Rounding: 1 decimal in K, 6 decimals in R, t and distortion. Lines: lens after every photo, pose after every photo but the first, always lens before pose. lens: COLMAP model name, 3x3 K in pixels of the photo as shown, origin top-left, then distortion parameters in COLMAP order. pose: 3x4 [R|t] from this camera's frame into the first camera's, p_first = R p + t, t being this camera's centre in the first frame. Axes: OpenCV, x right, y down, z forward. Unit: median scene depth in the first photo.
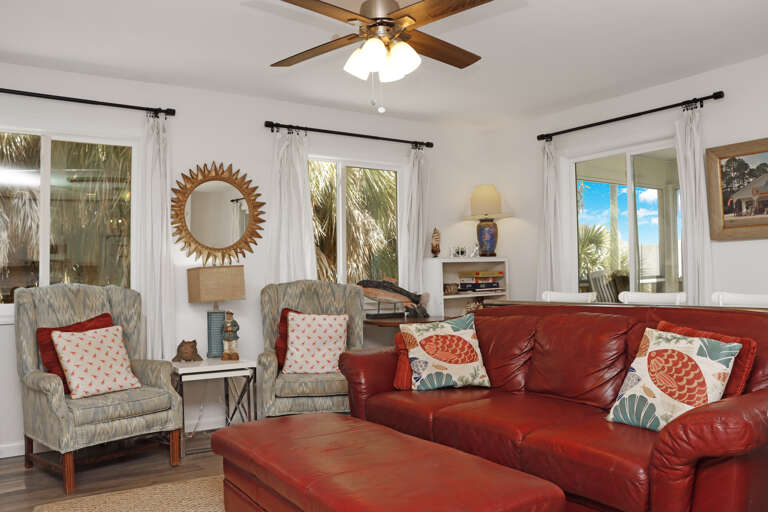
lens RADIAL K [[627.5, 0, 344.1], [0, 627.5, 258.5], [0, 0, 1]] dist [-0.139499, 0.108549]
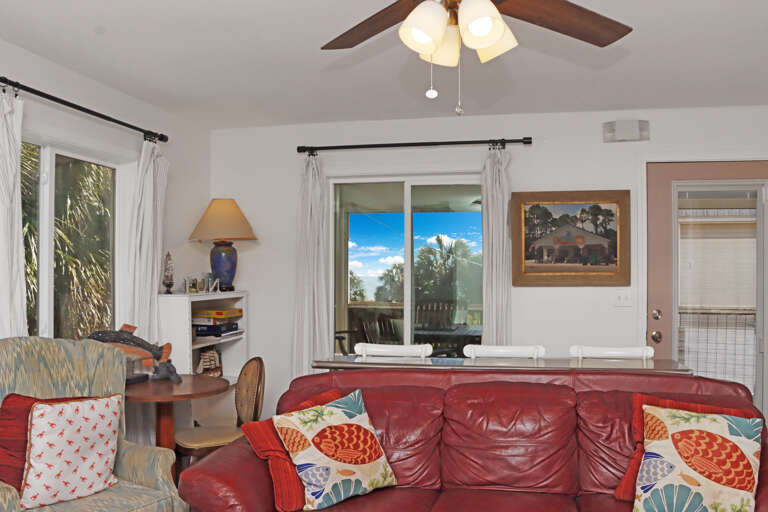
lens RADIAL K [[666.5, 0, 431.0], [0, 666.5, 275.8], [0, 0, 1]] dist [-0.170127, 0.153249]
pose [[0.692936, 0.017743, 0.720781, -0.271806], [-0.028542, 0.999589, 0.002832, -0.045997], [-0.720434, -0.022535, 0.693157, 0.350055]]
